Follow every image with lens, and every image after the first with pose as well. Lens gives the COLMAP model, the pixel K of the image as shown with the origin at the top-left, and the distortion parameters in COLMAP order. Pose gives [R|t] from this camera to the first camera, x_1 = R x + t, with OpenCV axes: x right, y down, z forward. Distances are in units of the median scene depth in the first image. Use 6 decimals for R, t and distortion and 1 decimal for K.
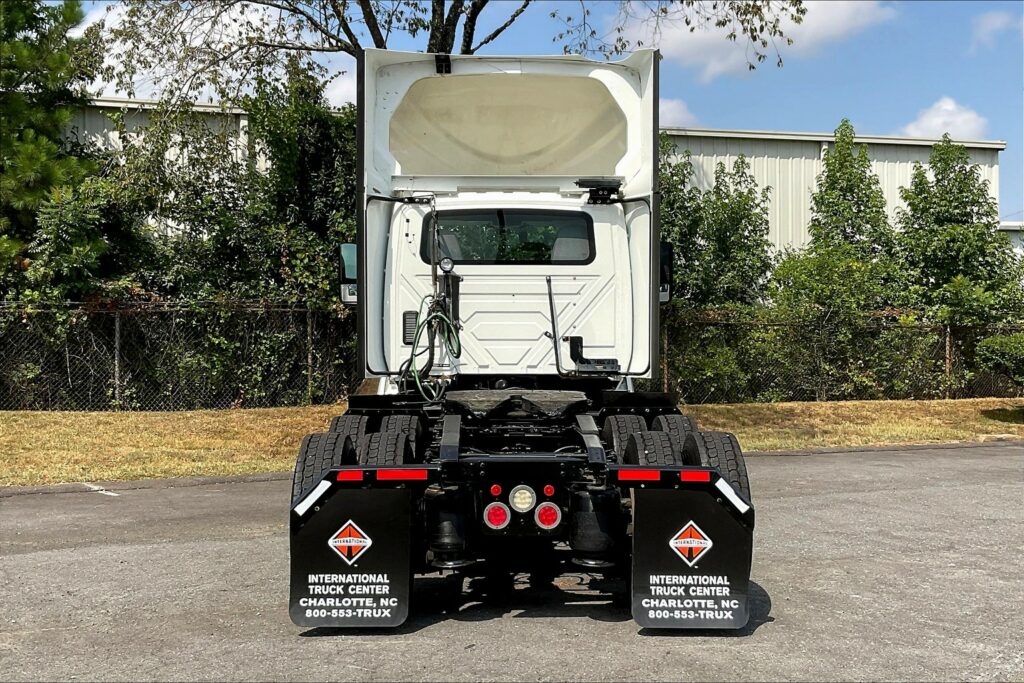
lens RADIAL K [[1127.9, 0, 512.0], [0, 1127.9, 341.5], [0, 0, 1]] dist [0.082316, 0.002538]
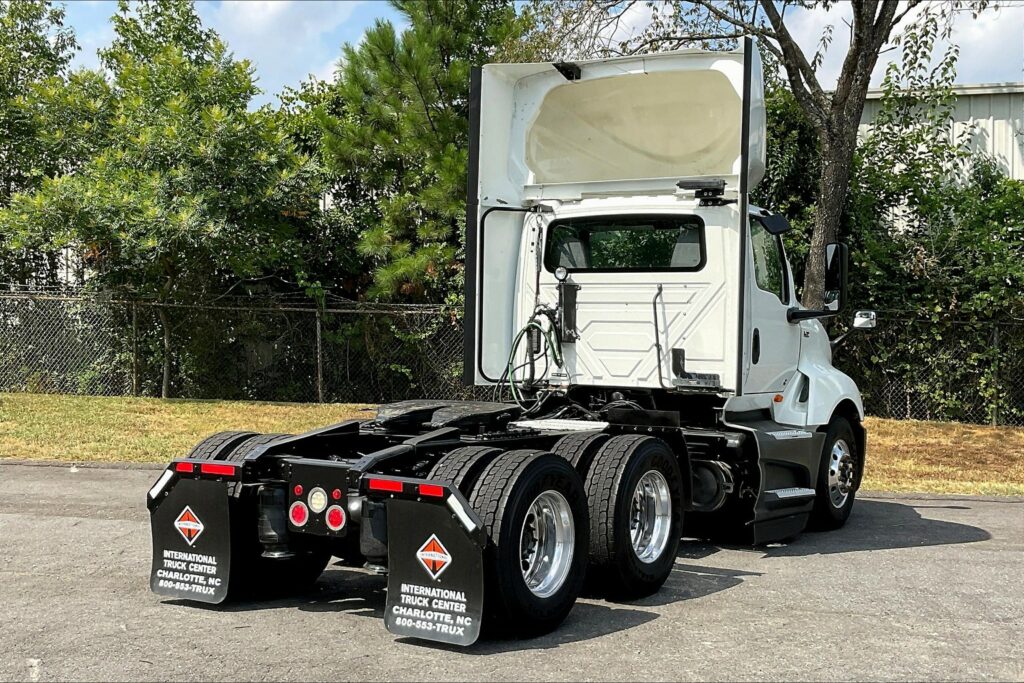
lens RADIAL K [[1249.6, 0, 512.6], [0, 1249.6, 320.7], [0, 0, 1]] dist [0.080988, -0.019862]
pose [[0.860955, 0.009417, -0.508593, 0.465068], [-0.018243, 0.999757, -0.012372, -0.012262], [0.508353, 0.019930, 0.860918, 0.037081]]
